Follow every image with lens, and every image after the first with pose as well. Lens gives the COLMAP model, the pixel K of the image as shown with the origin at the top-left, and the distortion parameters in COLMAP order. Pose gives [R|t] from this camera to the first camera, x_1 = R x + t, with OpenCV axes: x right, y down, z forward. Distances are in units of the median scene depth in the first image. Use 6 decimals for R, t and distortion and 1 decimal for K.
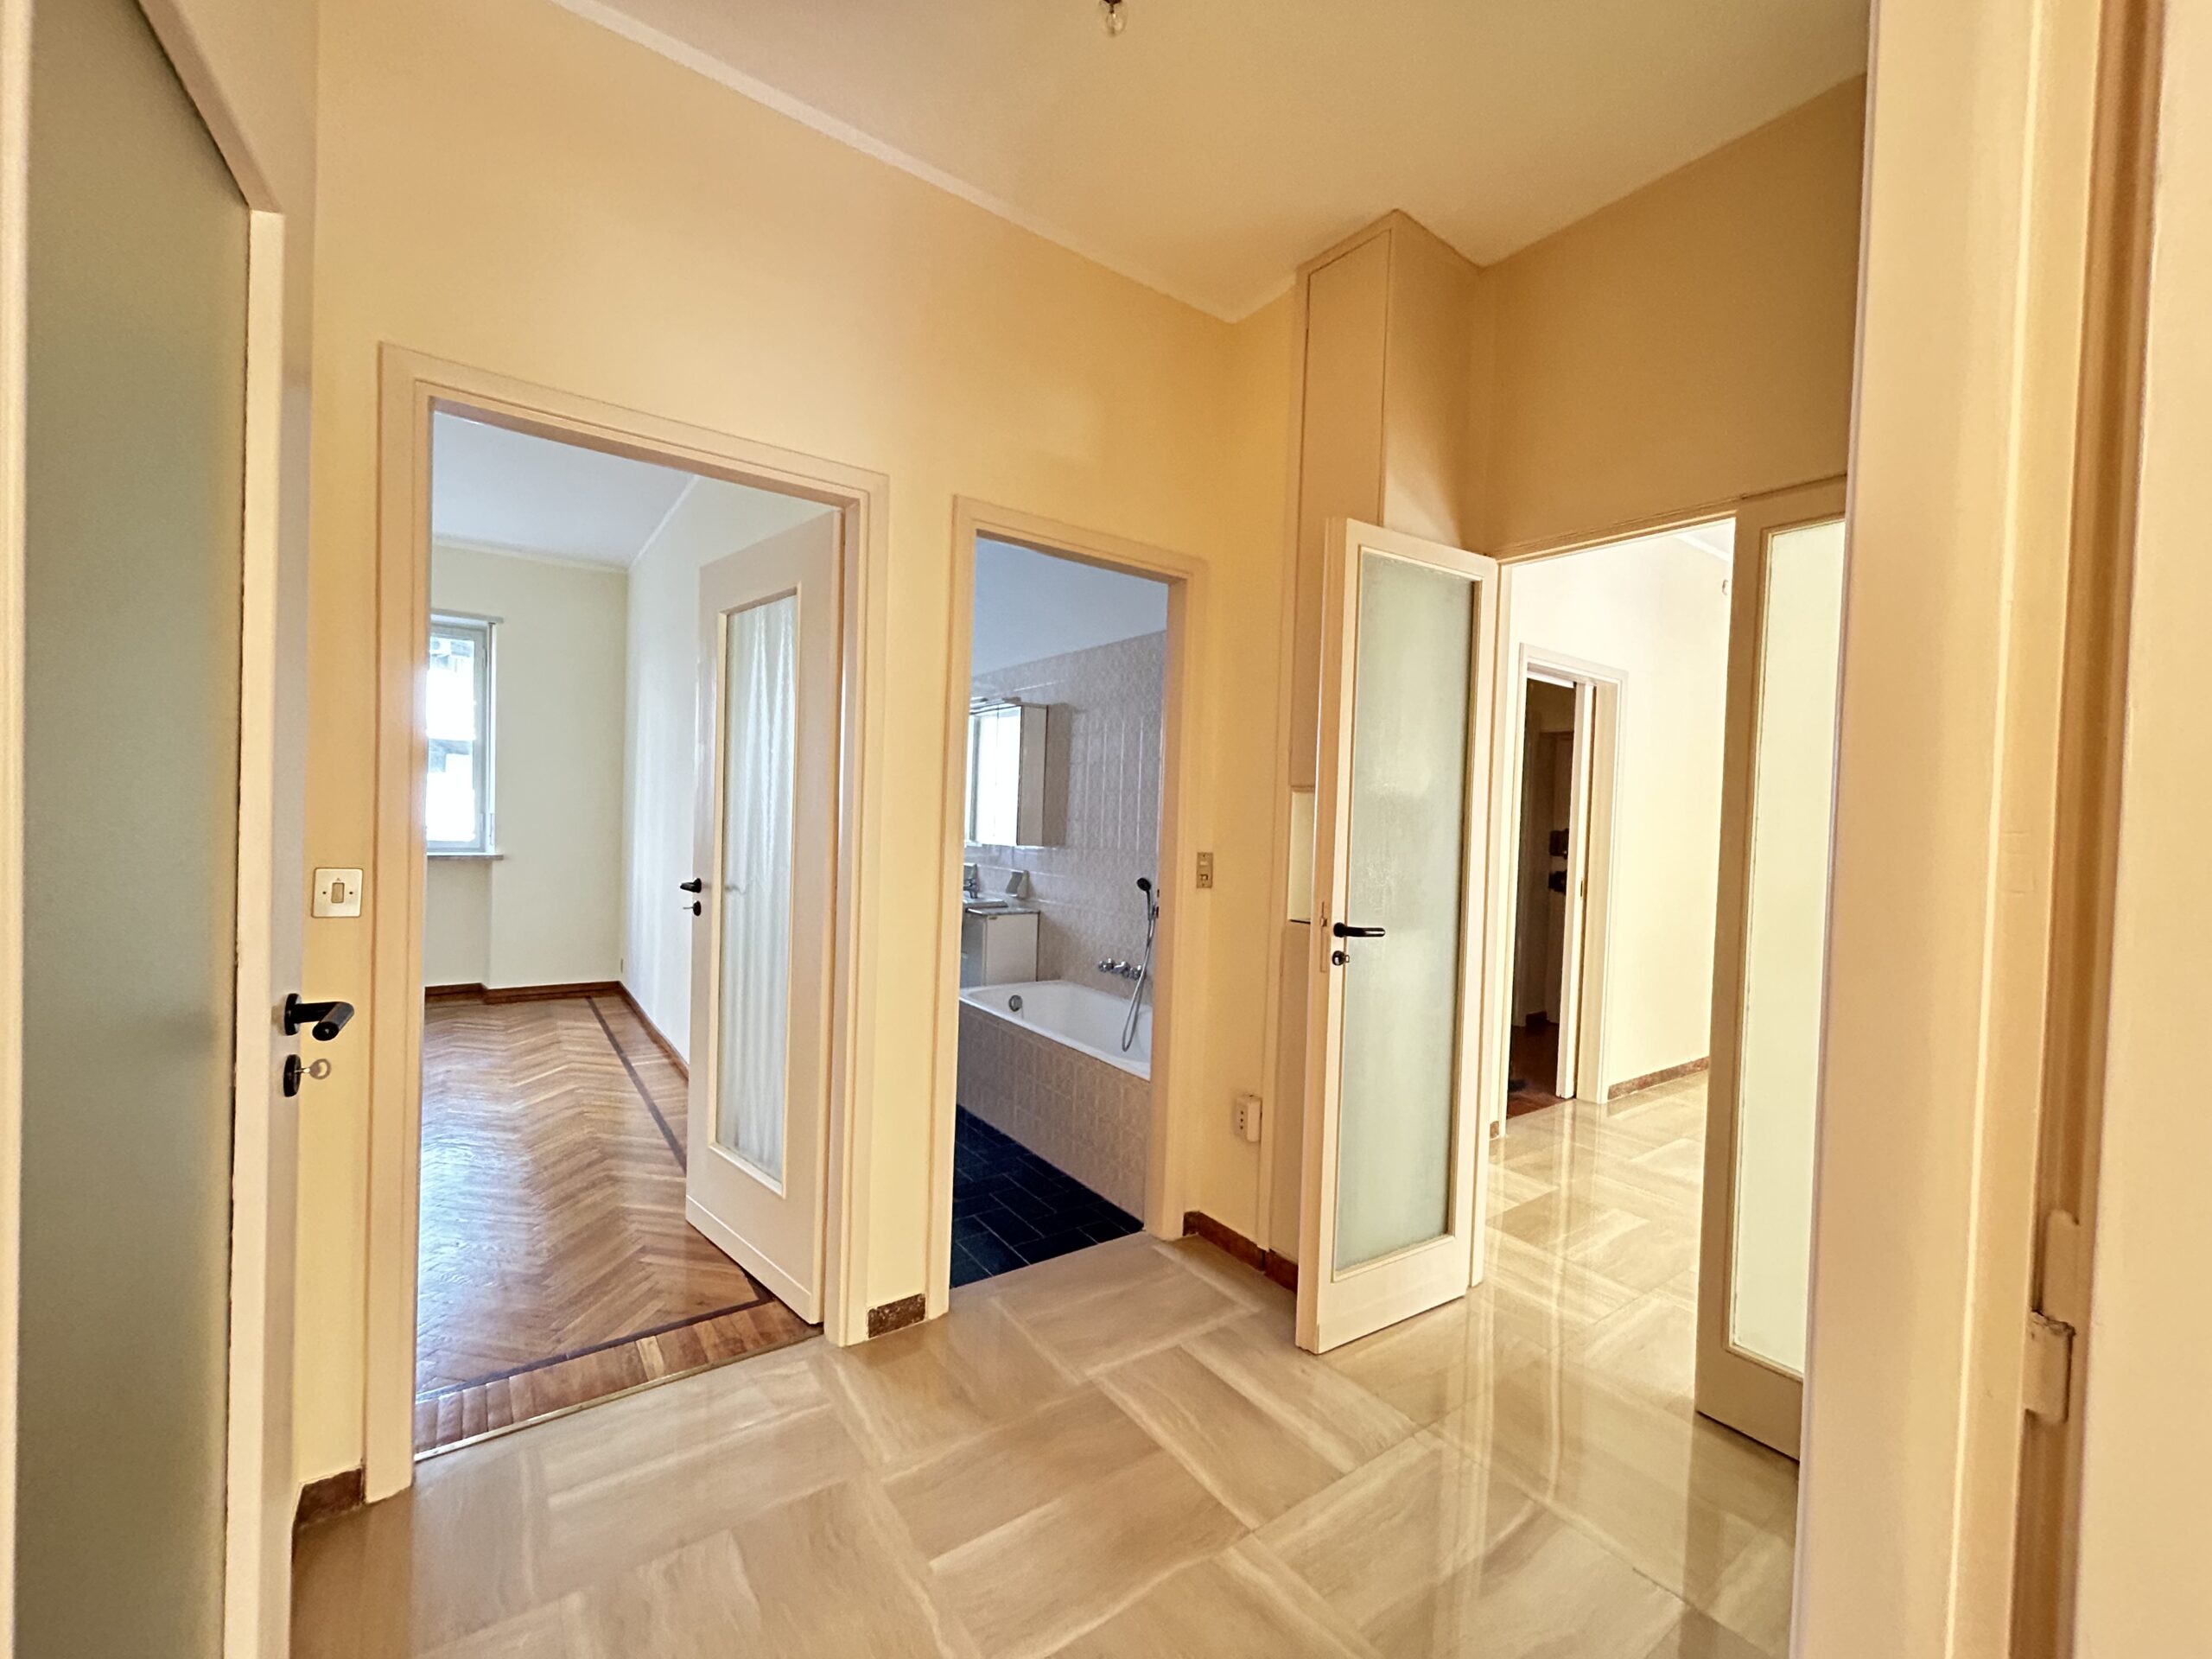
lens RADIAL K [[902.0, 0, 1109.0], [0, 902.0, 832.3], [0, 0, 1]] dist [0.006822, -0.001249]
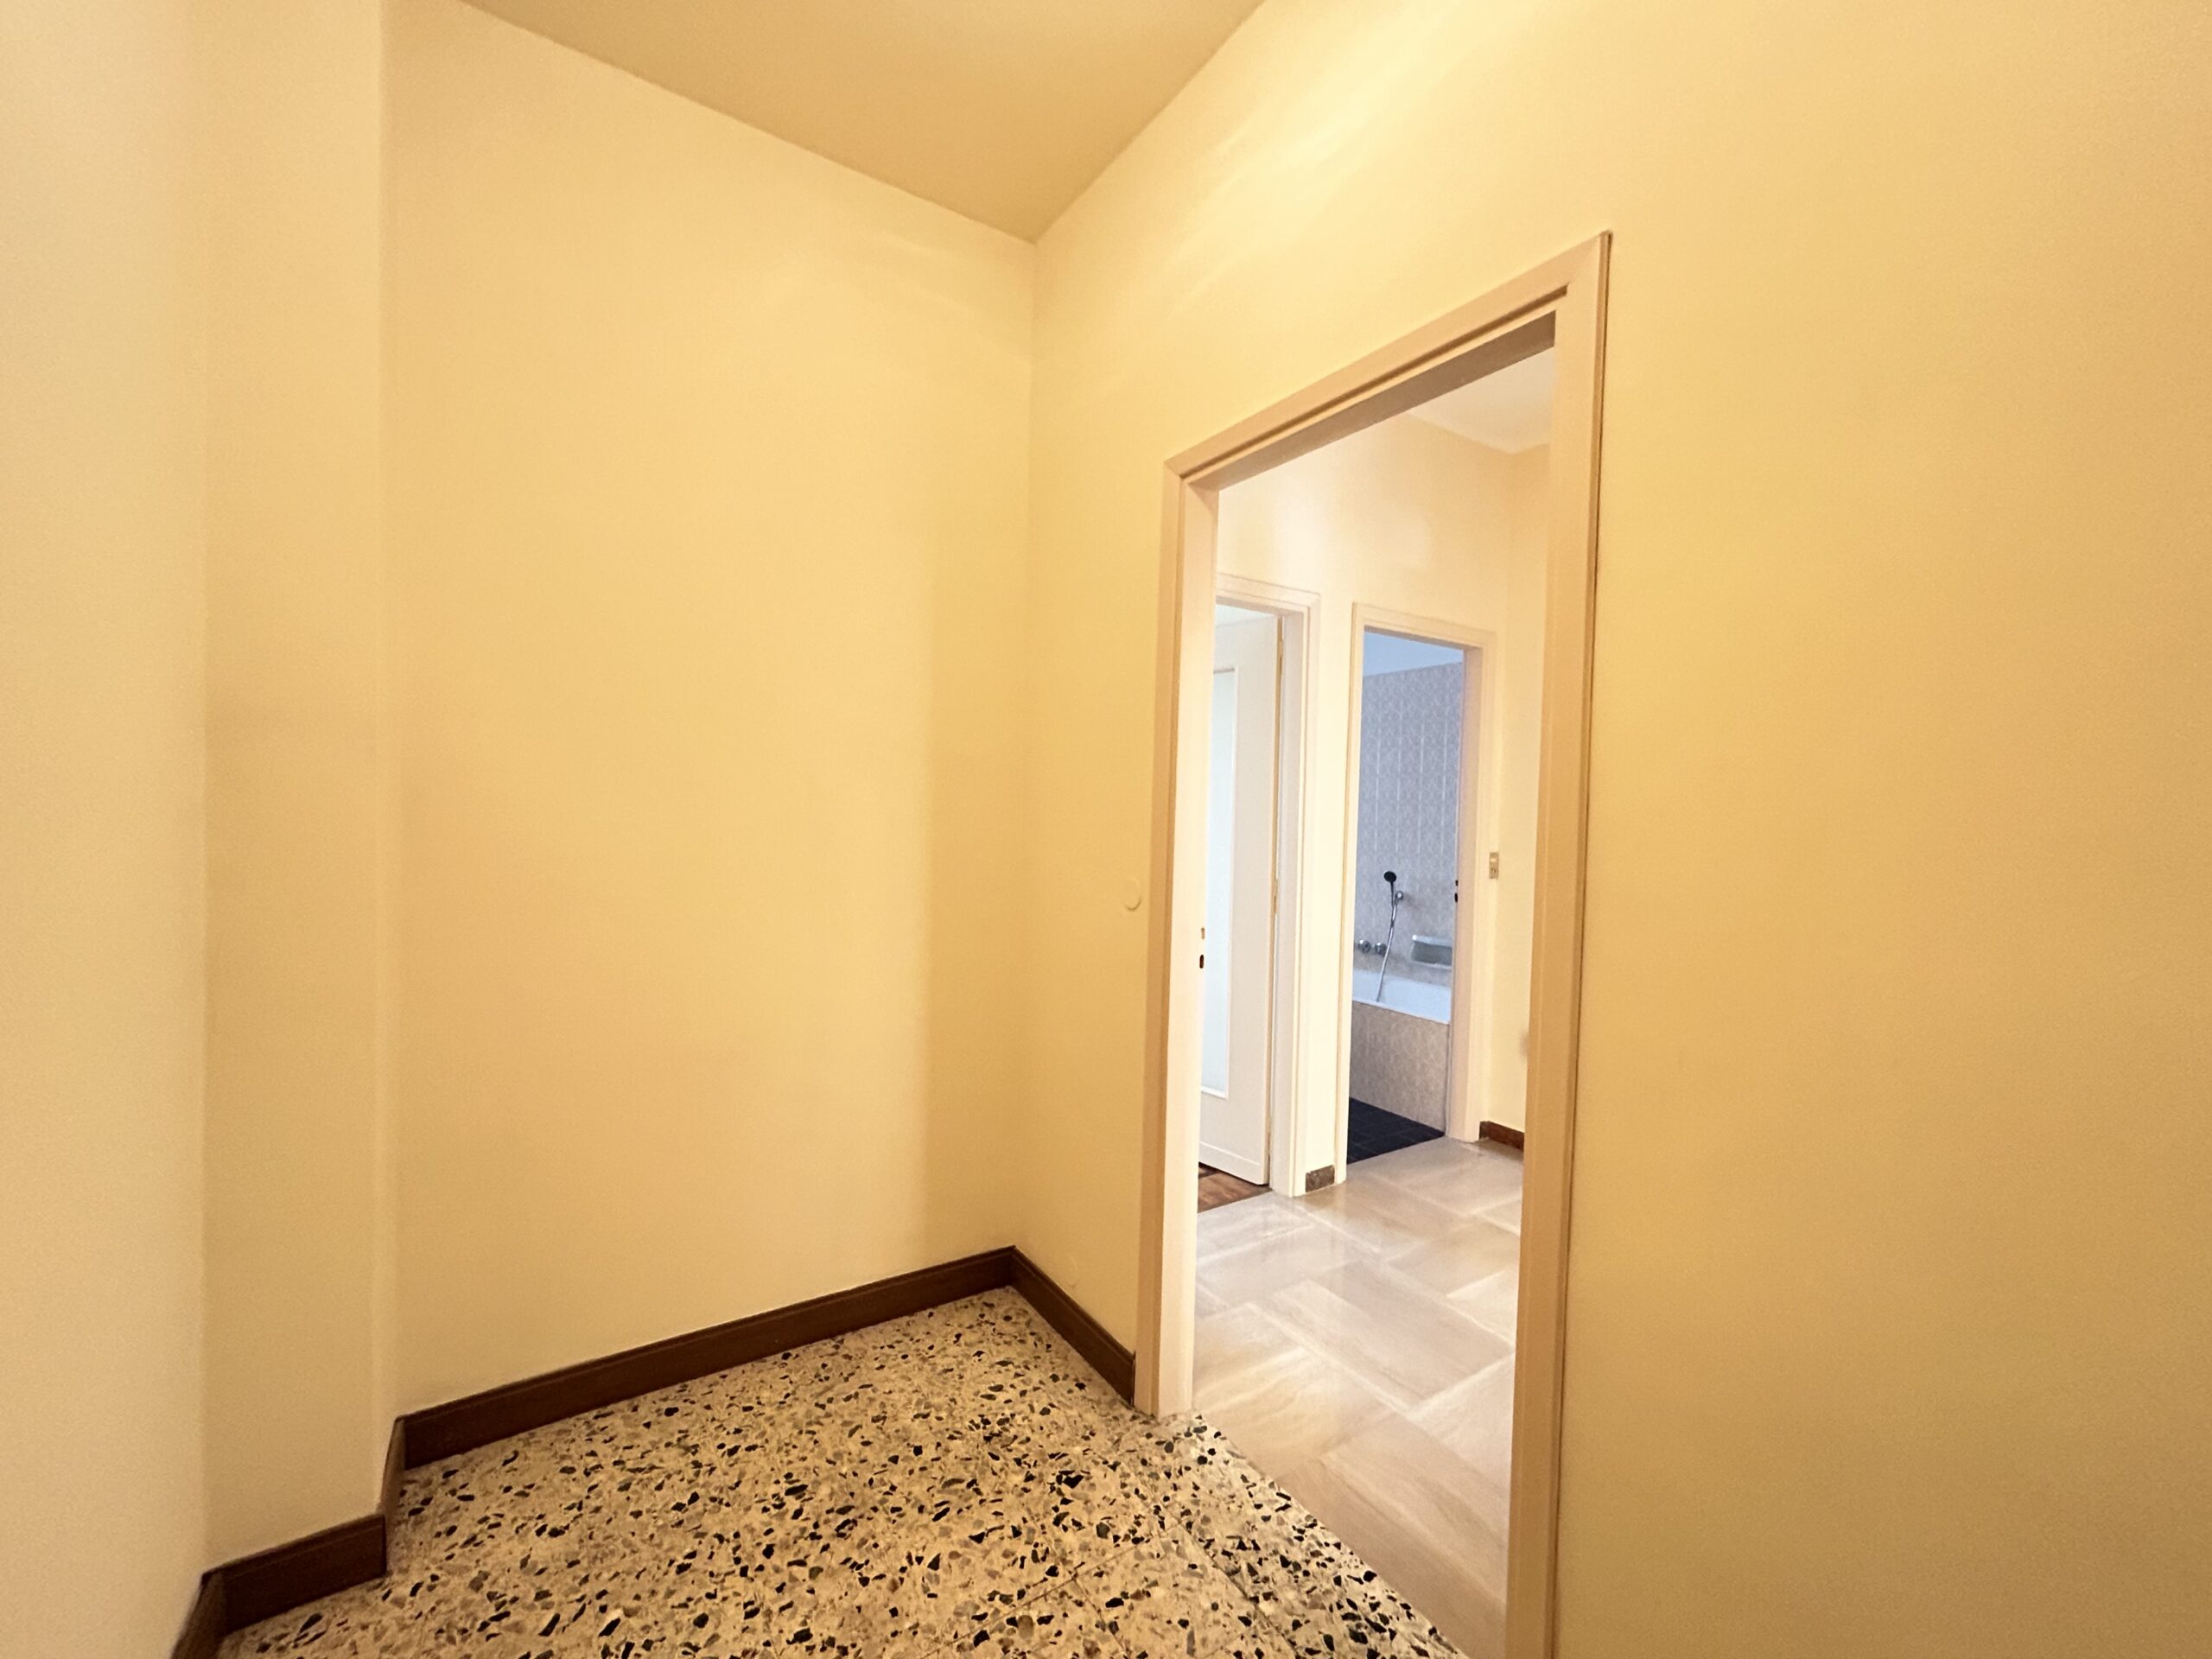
lens RADIAL K [[902.0, 0, 1115.2], [0, 902.0, 832.0], [0, 0, 1]] dist [0.006822, -0.001249]
pose [[0.999274, -0.011359, -0.036363, -0.498037], [0.011573, 0.999917, 0.005680, -0.026034], [0.036295, -0.006097, 0.999323, -0.435268]]
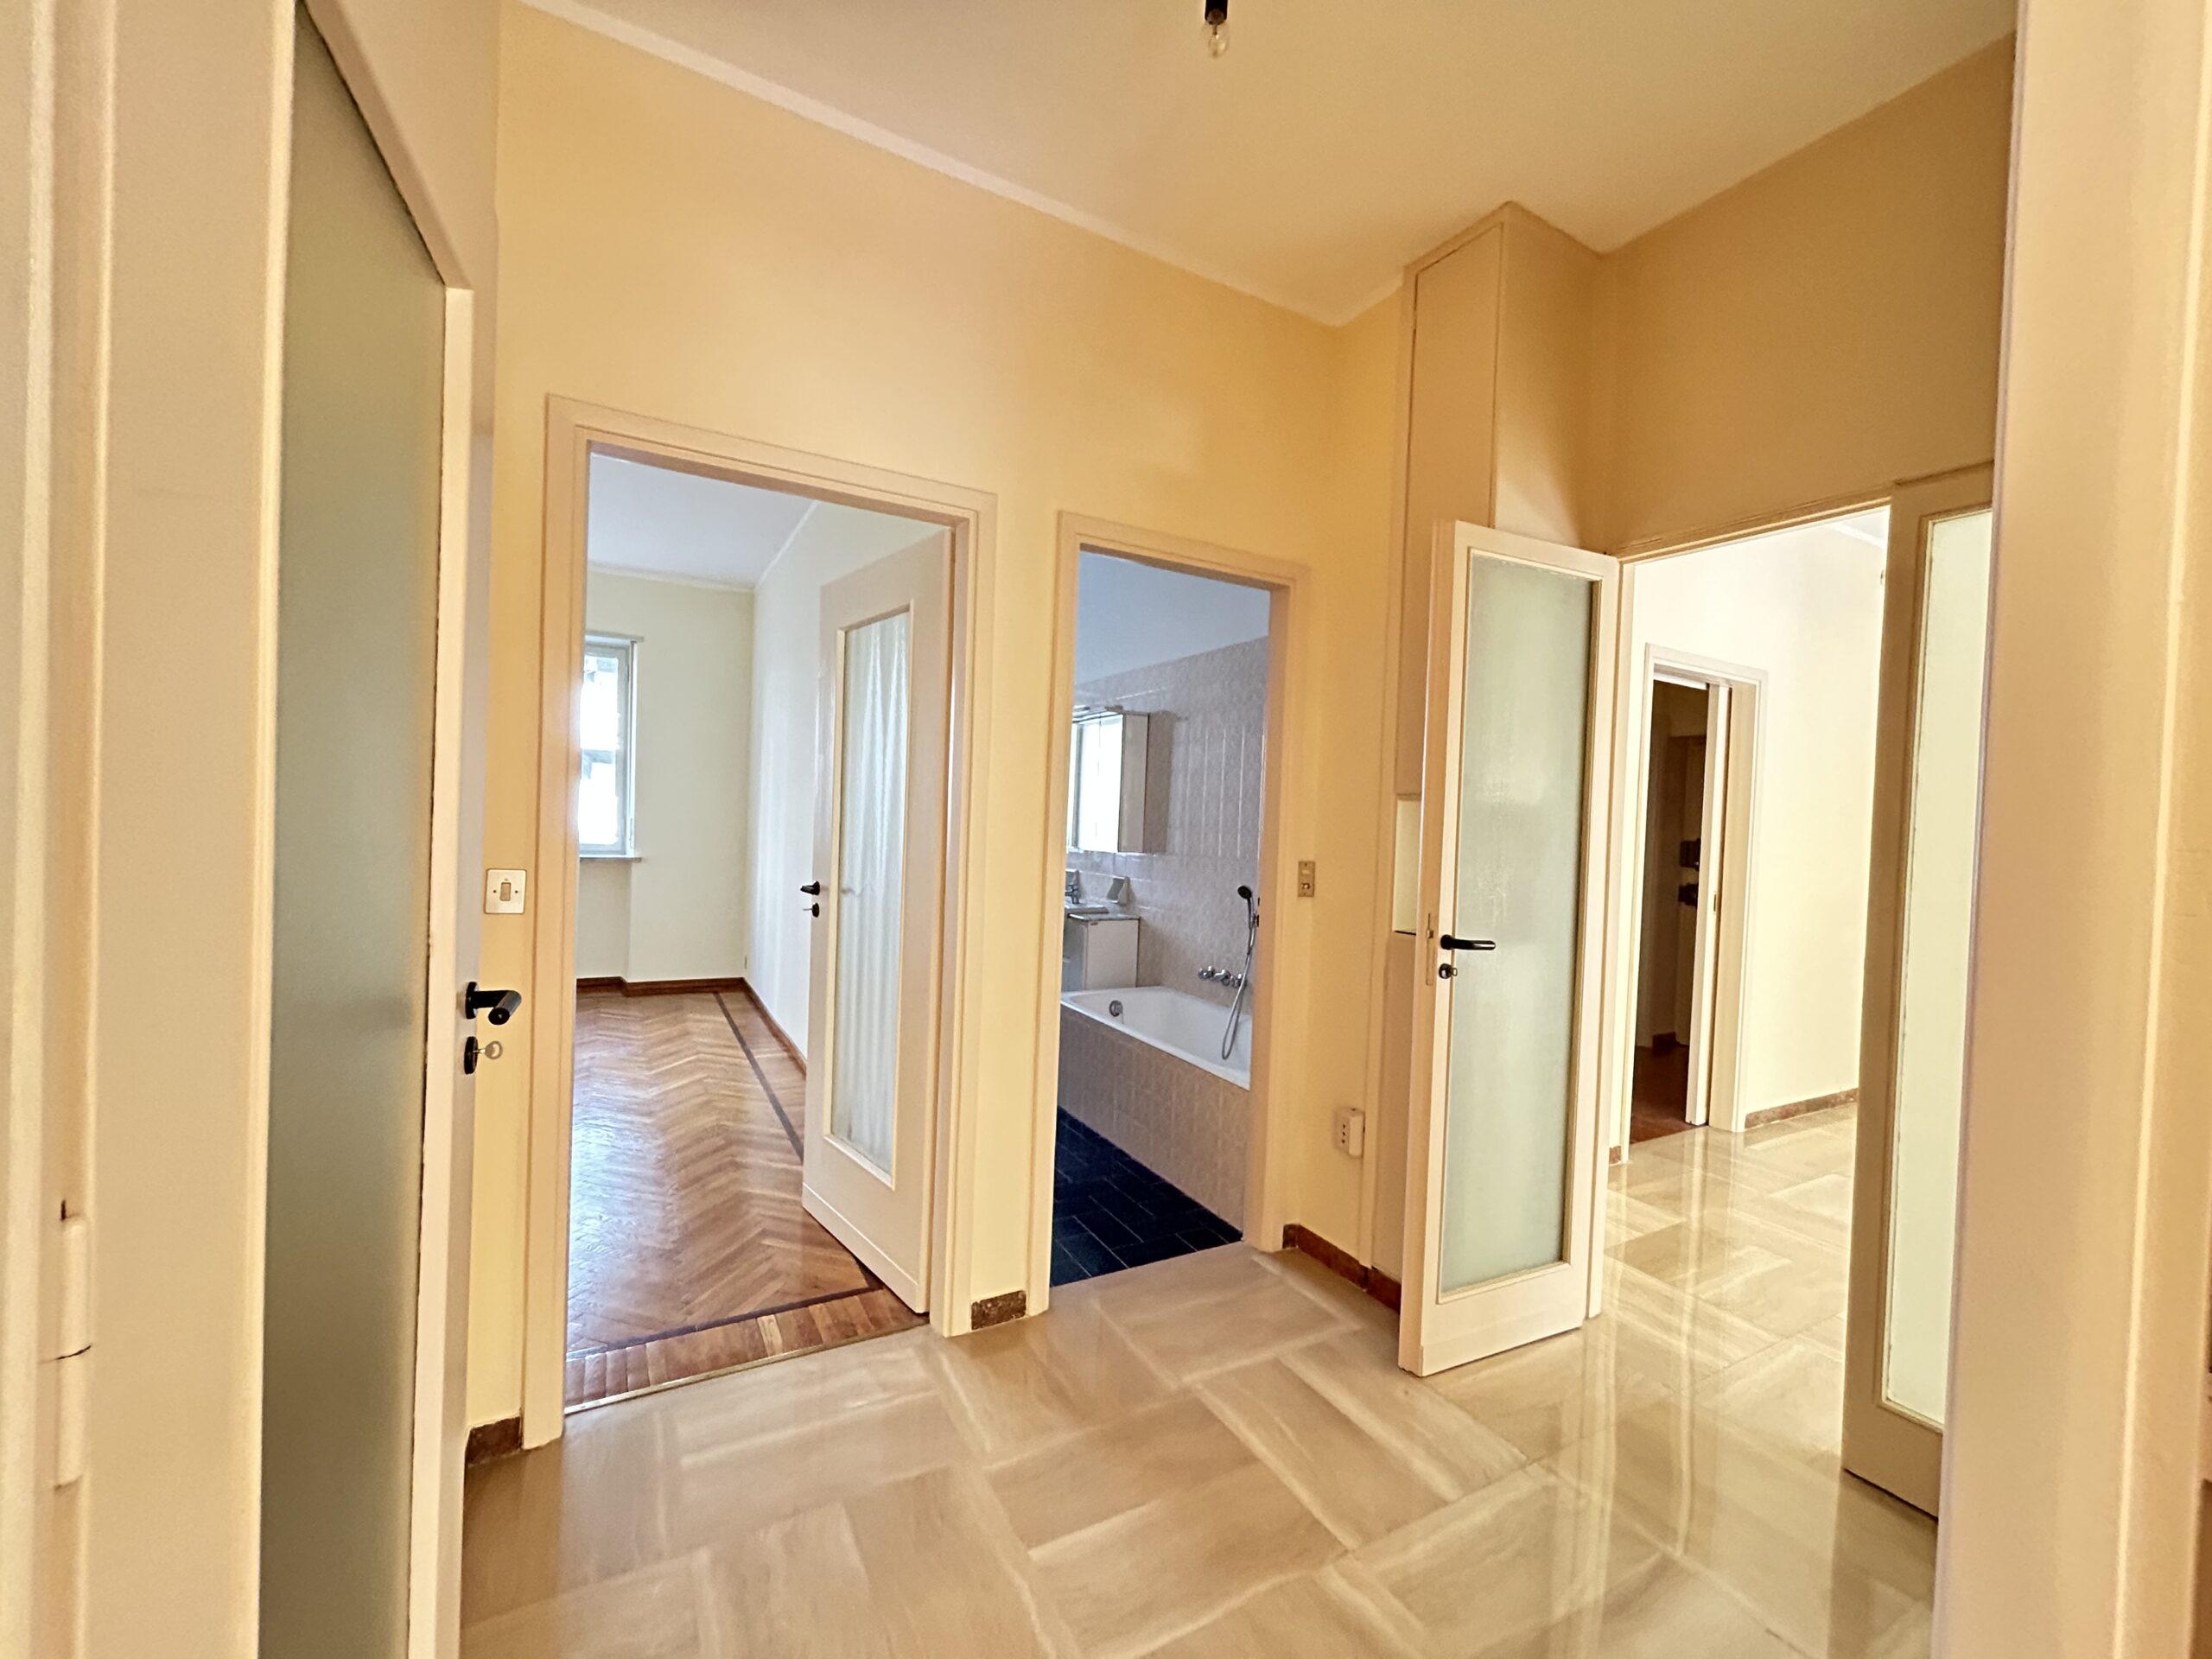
lens RADIAL K [[902.0, 0, 1109.3], [0, 902.0, 830.7], [0, 0, 1]] dist [0.006822, -0.001249]
pose [[0.993675, 0.004713, -0.112196, 0.002416], [-0.005676, 0.999950, -0.008262, -0.001564], [0.112152, 0.008846, 0.993652, -0.010060]]
